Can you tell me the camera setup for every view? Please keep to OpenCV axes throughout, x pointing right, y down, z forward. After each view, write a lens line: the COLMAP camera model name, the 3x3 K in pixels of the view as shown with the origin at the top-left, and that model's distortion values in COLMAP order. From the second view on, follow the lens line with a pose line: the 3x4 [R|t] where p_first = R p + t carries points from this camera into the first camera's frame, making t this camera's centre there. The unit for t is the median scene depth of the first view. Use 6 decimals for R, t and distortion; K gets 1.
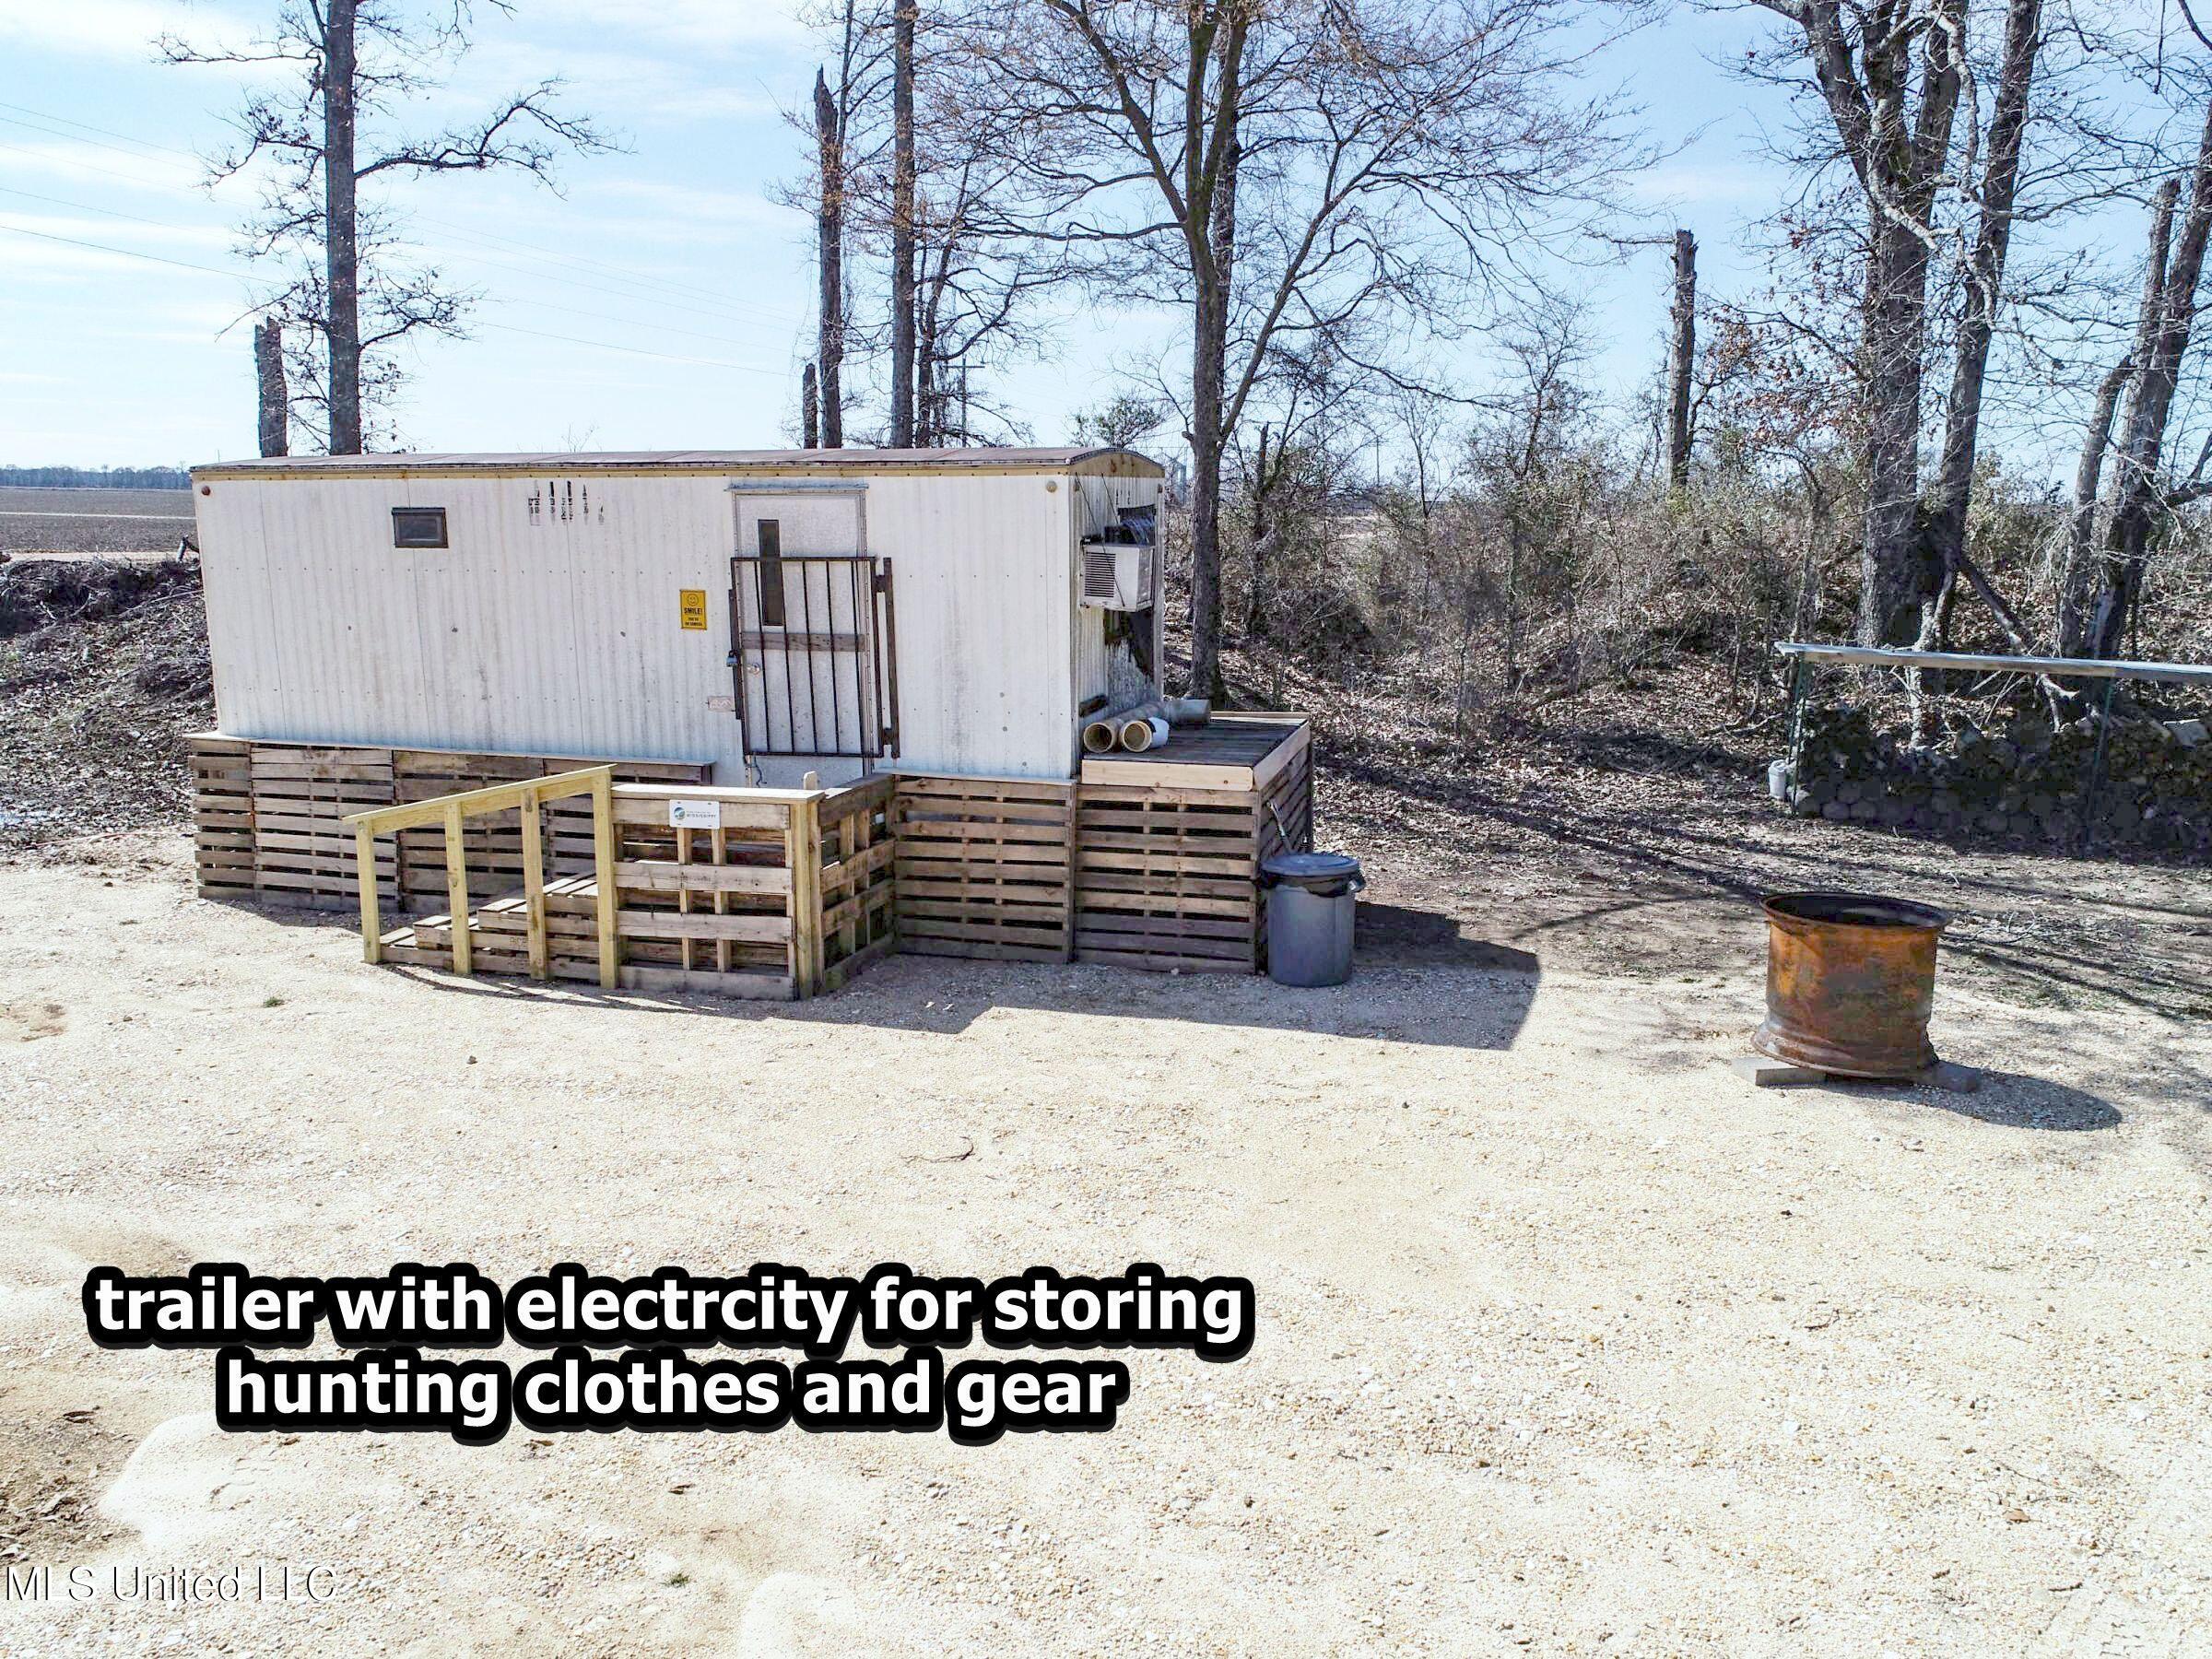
lens RADIAL K [[1662.1, 0, 1125.9], [0, 1662.1, 825.6], [0, 0, 1]] dist [-0.002859, -0.004877]
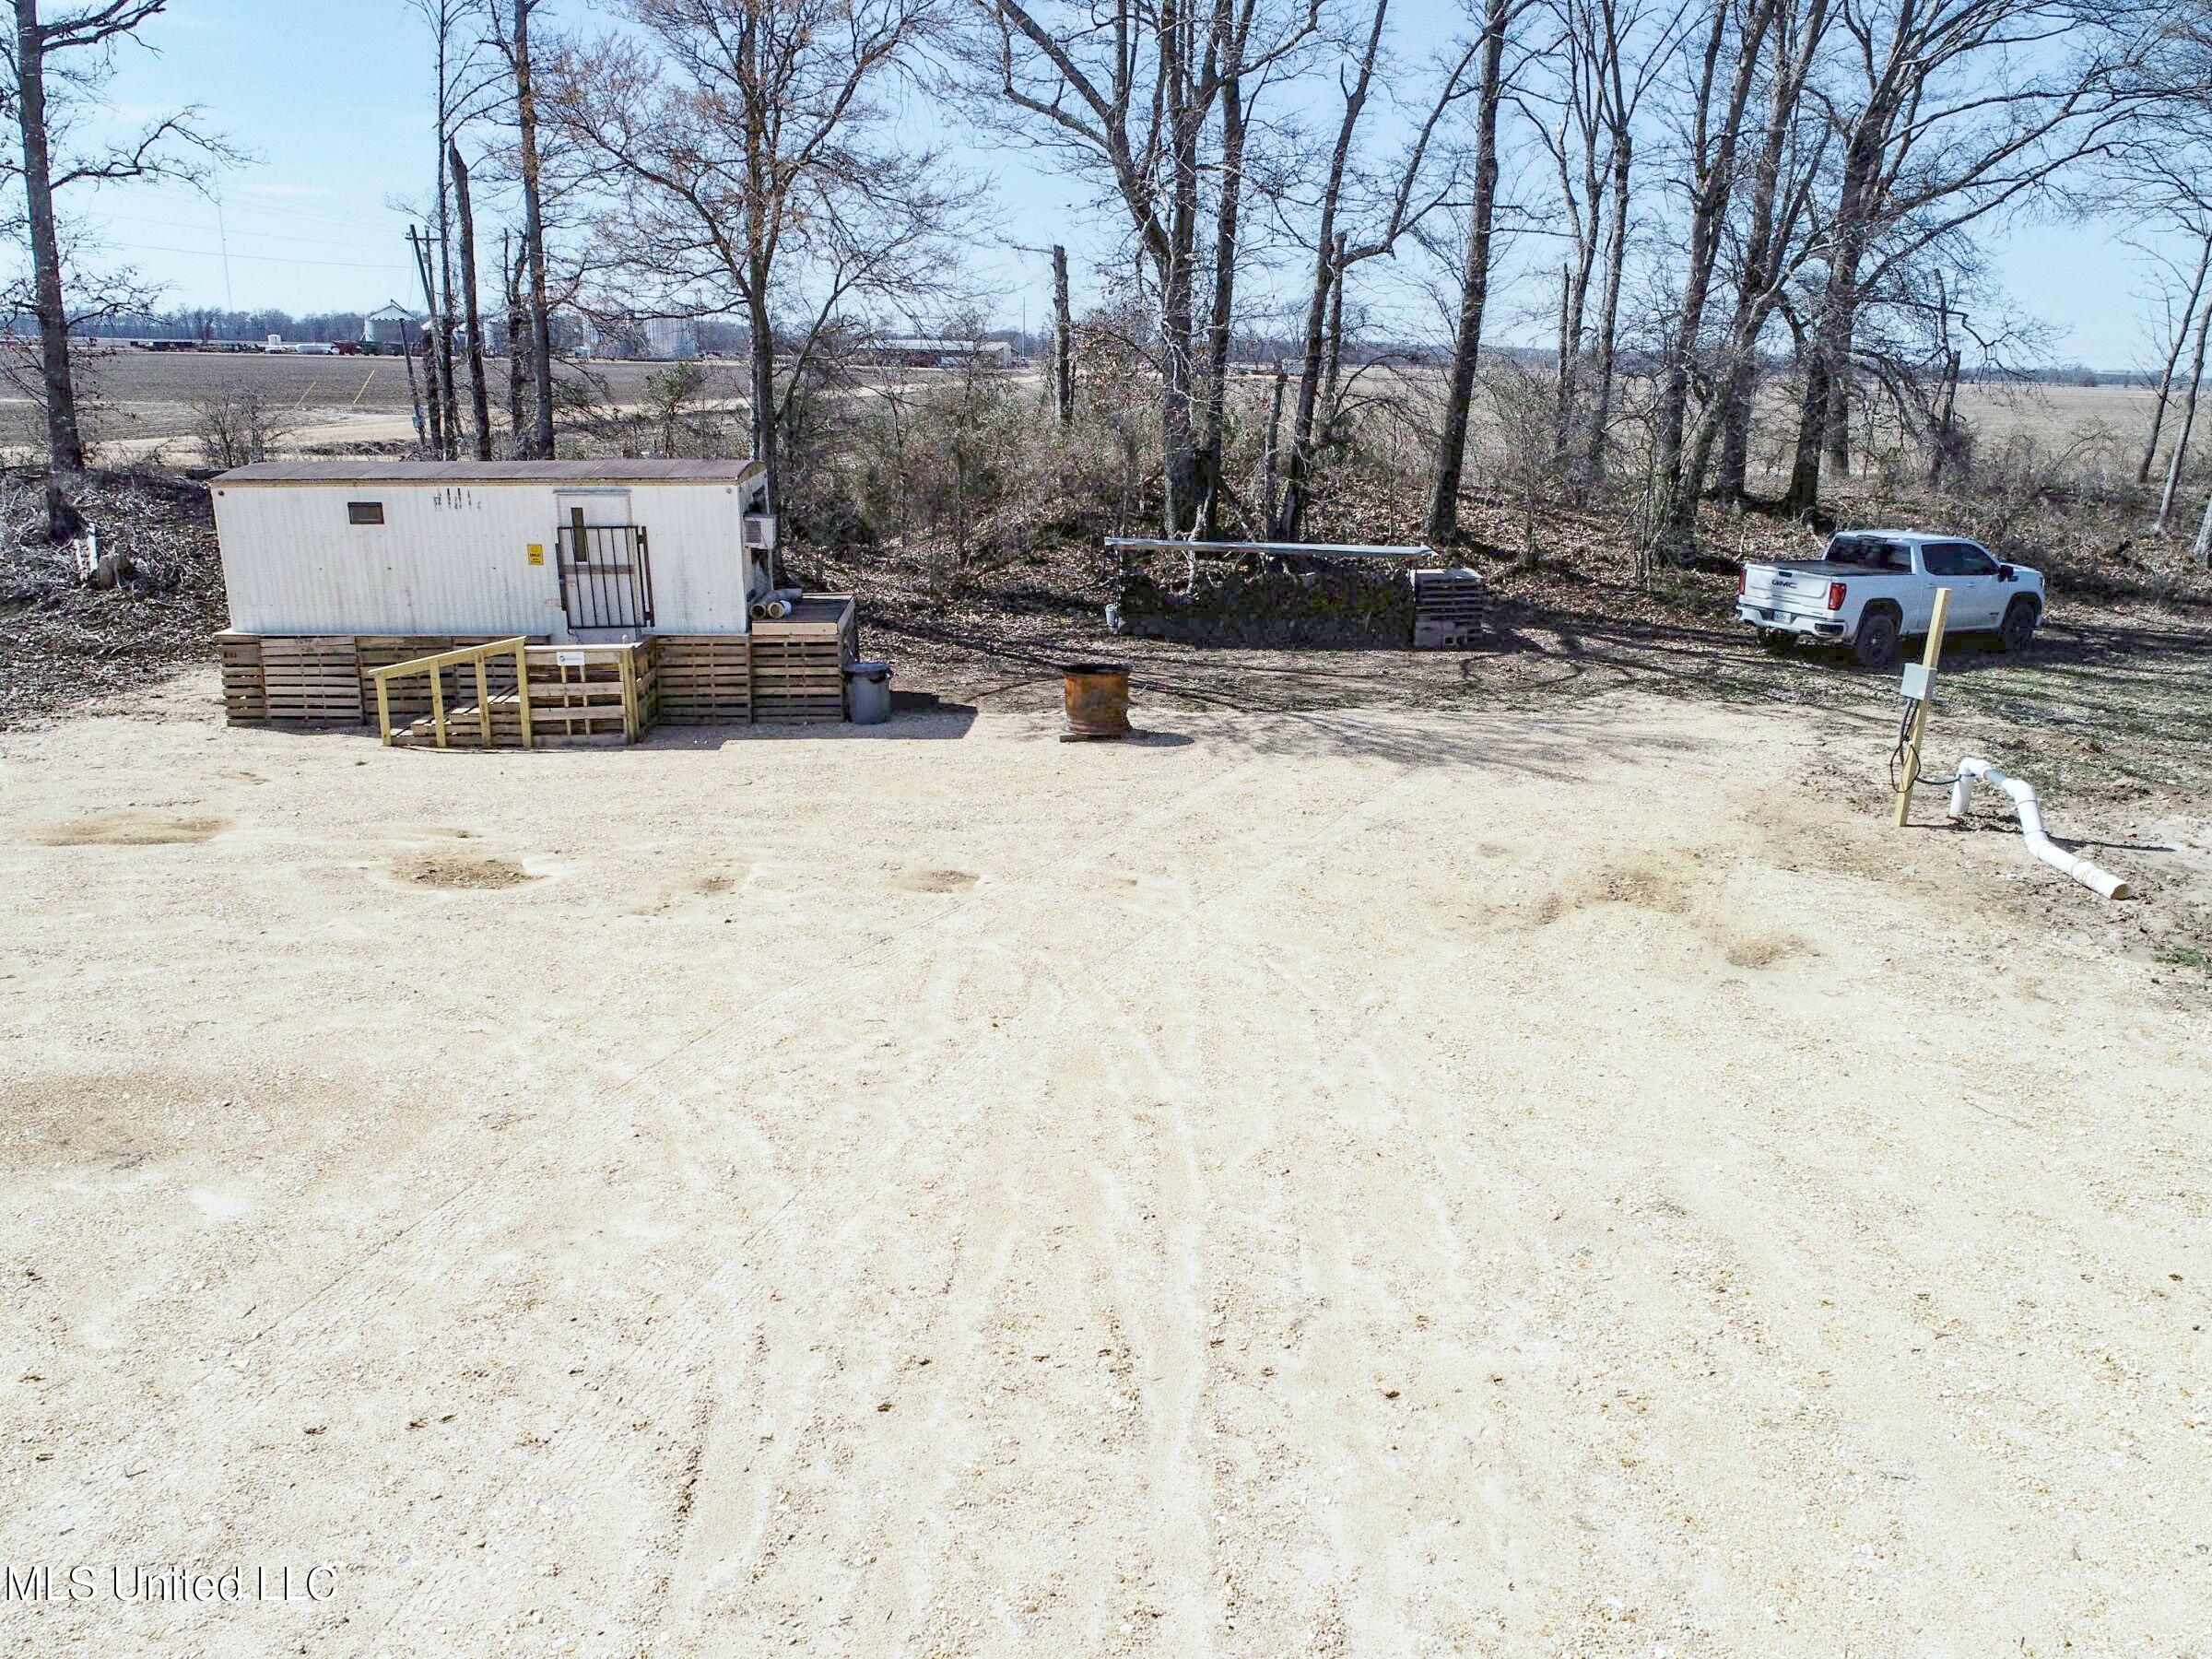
lens RADIAL K [[1662.1, 0, 1133.4], [0, 1662.1, 821.5], [0, 0, 1]] dist [-0.002859, -0.004877]
pose [[0.949606, -0.084309, 0.301896, -0.216226], [0.057160, 0.993575, 0.097677, 0.030148], [-0.308191, -0.075499, 0.948324, -1.096509]]
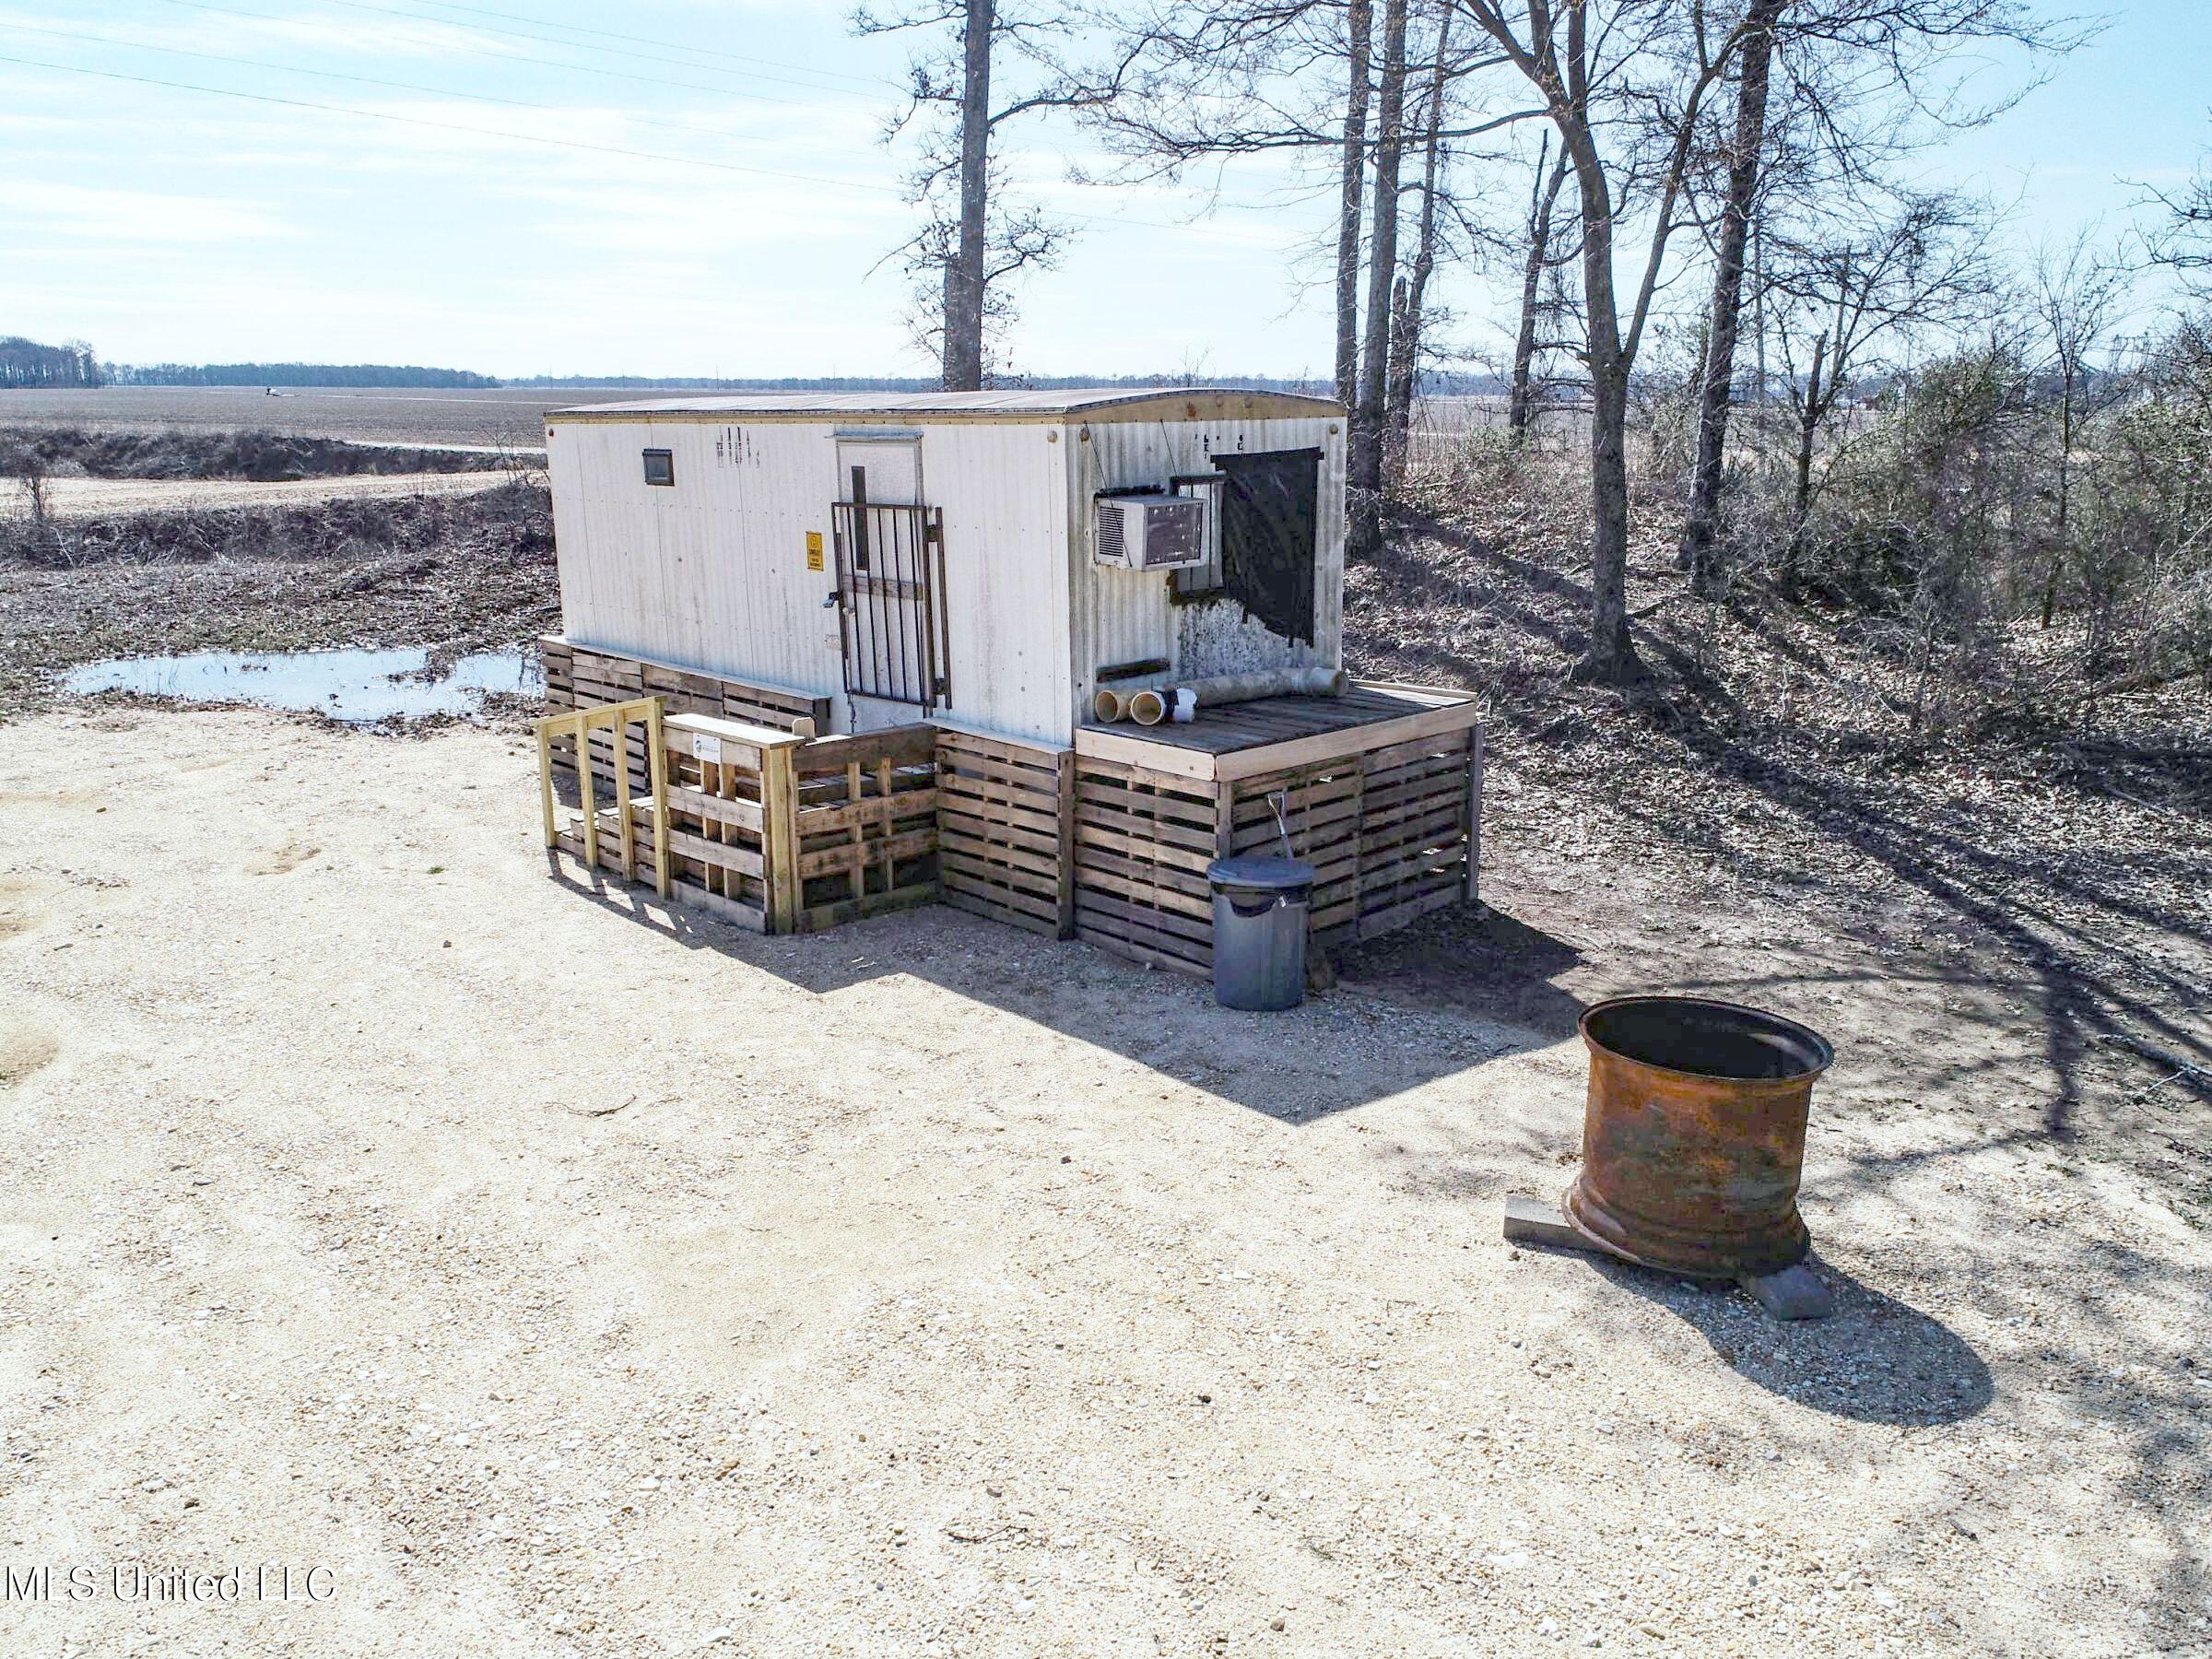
lens RADIAL K [[1662.1, 0, 1122.1], [0, 1662.1, 832.9], [0, 0, 1]] dist [-0.002859, -0.004877]
pose [[0.855786, 0.122777, -0.502550, 0.469673], [-0.091898, 0.992058, 0.085877, -0.063366], [0.509102, -0.027309, 0.860273, 0.197313]]
